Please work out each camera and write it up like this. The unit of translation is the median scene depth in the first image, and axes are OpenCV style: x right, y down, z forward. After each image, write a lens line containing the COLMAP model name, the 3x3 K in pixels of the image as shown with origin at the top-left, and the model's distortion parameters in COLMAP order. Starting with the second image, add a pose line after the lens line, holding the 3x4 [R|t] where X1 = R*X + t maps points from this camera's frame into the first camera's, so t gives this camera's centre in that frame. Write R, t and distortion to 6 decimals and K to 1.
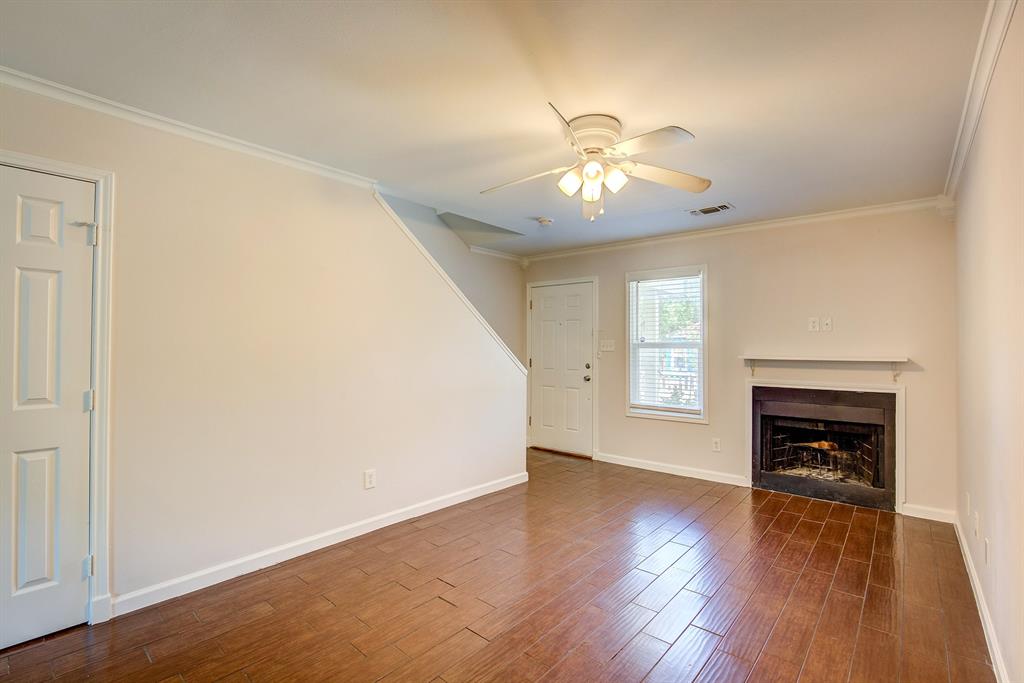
lens RADIAL K [[467.4, 0, 511.4], [0, 467.4, 338.3], [0, 0, 1]] dist [-0.025315, 0.000341]
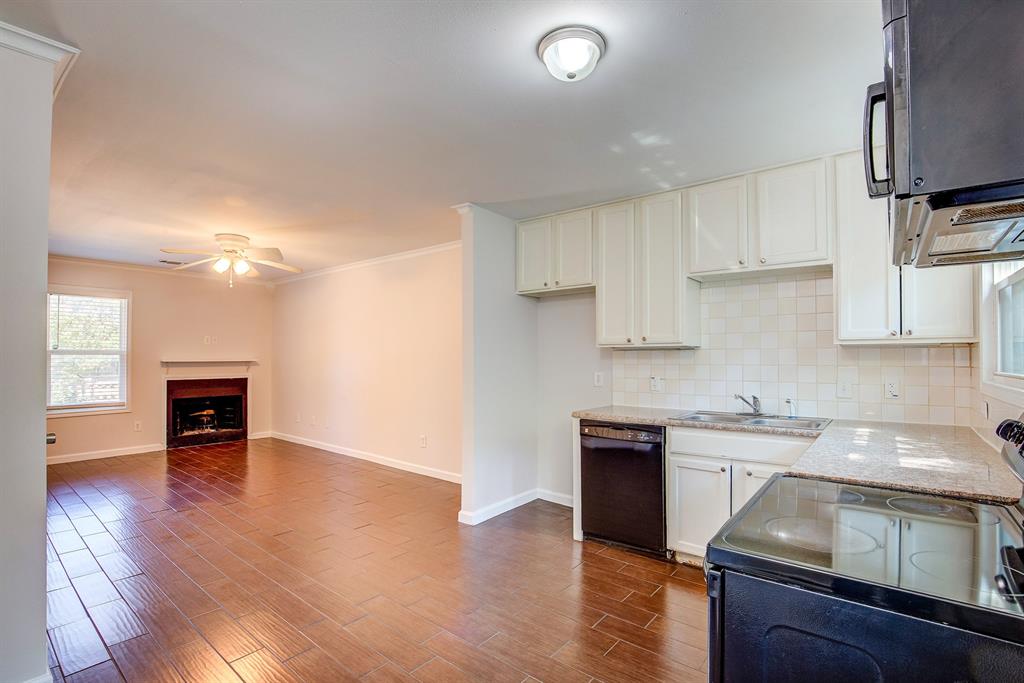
lens RADIAL K [[472.1, 0, 515.5], [0, 472.1, 352.7], [0, 0, 1]] dist [-0.034862, 0.000629]
pose [[-0.034898, 0.001817, 0.999389, -0.983157], [-0.019613, 0.999805, -0.002502, -0.002281], [-0.999198, -0.019688, -0.034856, -0.048256]]
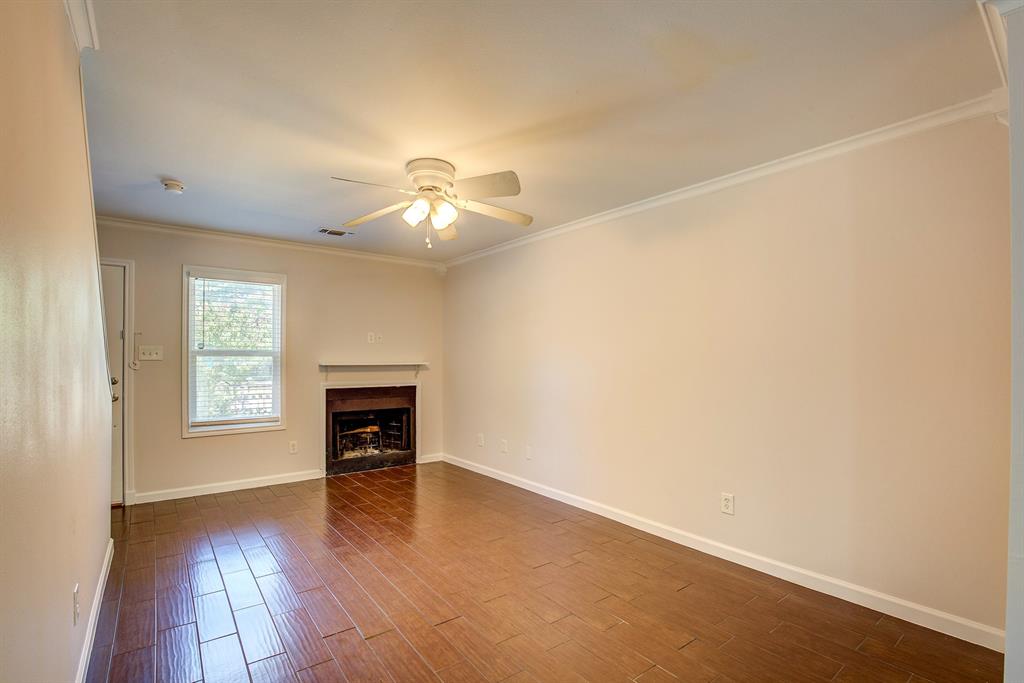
lens RADIAL K [[472.1, 0, 515.5], [0, 472.1, 352.7], [0, 0, 1]] dist [-0.034862, 0.000629]
pose [[0.199044, 0.004701, 0.979979, -0.529457], [-0.018224, 0.999833, -0.001095, 0.006170], [-0.979821, -0.017641, 0.199096, 0.310505]]
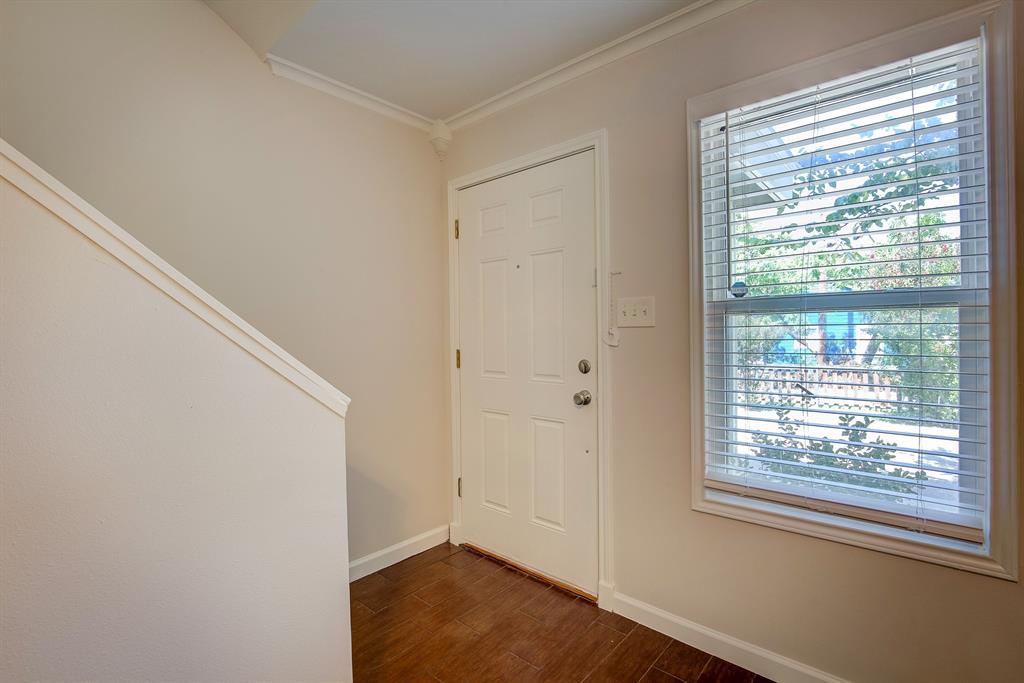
lens RADIAL K [[467.4, 0, 511.4], [0, 467.4, 338.3], [0, 0, 1]] dist [-0.025315, 0.000341]
pose [[0.999688, -0.016344, -0.018899, 0.141418], [0.016824, 0.999531, 0.025569, 0.032312], [0.018472, -0.025879, 0.999494, 0.778453]]
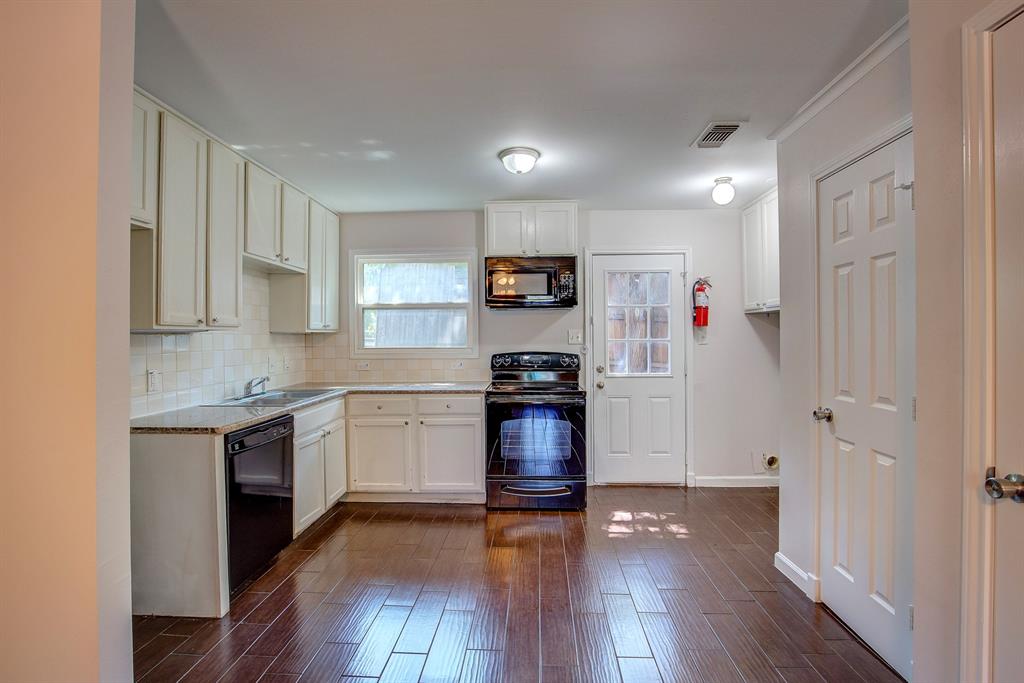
lens RADIAL K [[482.0, 0, 512.0], [0, 482.0, 341.5], [0, 0, 1]] dist [-0.027136, -0.000061]
pose [[-0.786617, 0.004708, -0.617423, -0.154526], [0.013480, 0.999864, -0.009550, 0.007497], [0.617294, -0.015835, -0.786573, 0.427646]]
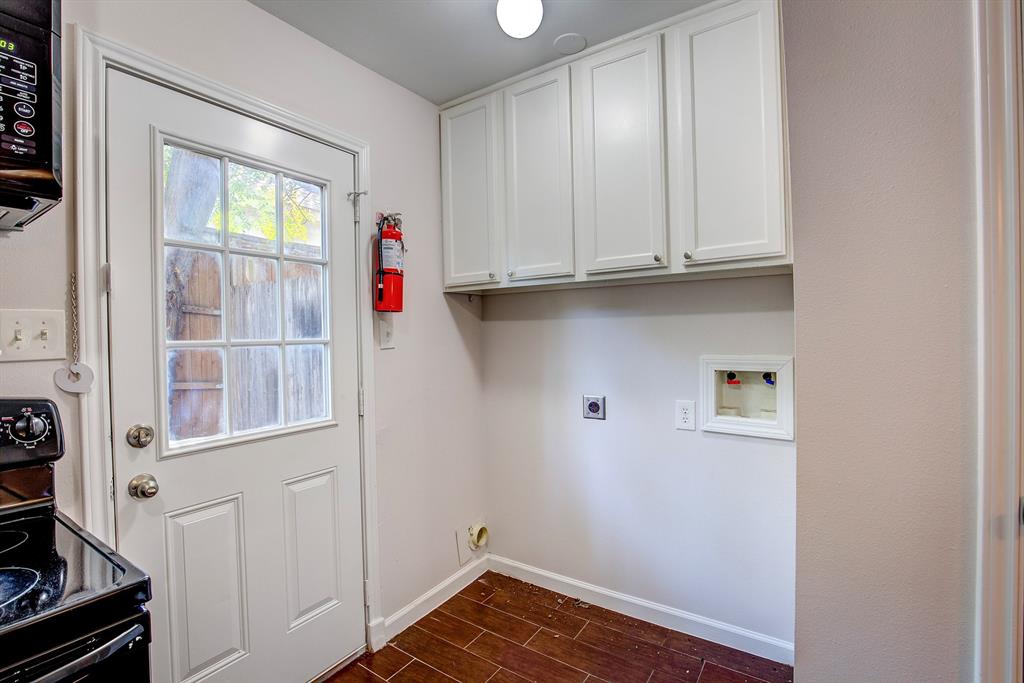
lens RADIAL K [[467.4, 0, 511.4], [0, 467.4, 338.3], [0, 0, 1]] dist [-0.025315, 0.000341]
pose [[0.115033, 0.001127, -0.993361, -0.583157], [0.033471, 0.999427, 0.005010, 0.000425], [0.992798, -0.033825, 0.114929, -0.031251]]
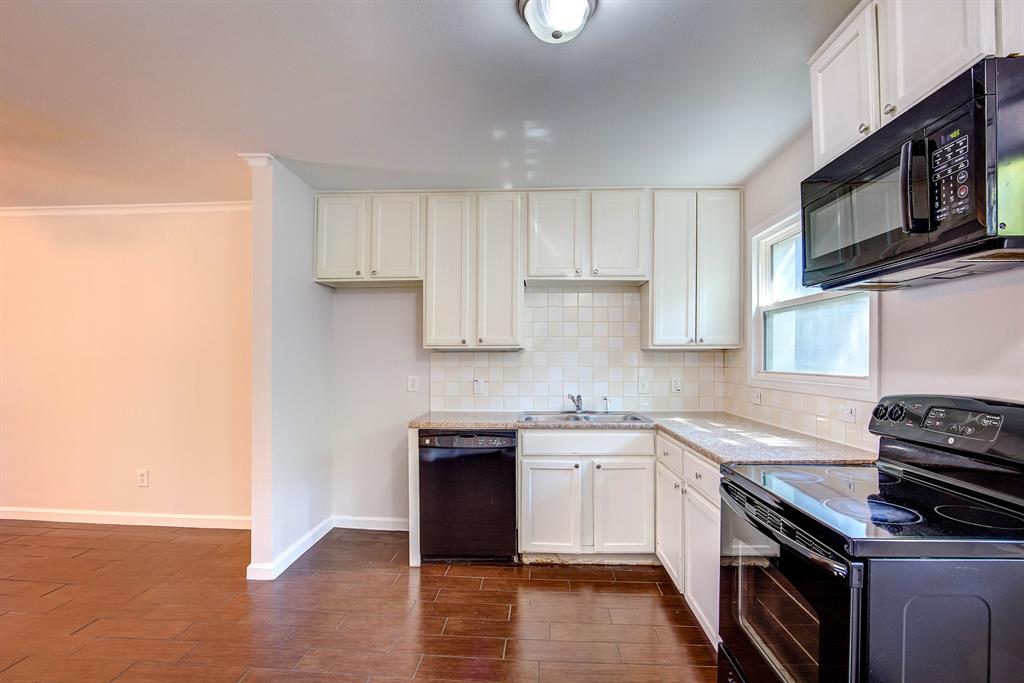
lens RADIAL K [[477.7, 0, 515.7], [0, 477.7, 359.6], [0, 0, 1]] dist [-0.034990, -0.000066]
pose [[-0.614183, -0.009154, 0.789110, -0.847737], [-0.020768, 0.999774, -0.004567, 0.001486], [-0.788890, -0.019193, -0.614235, 0.128042]]
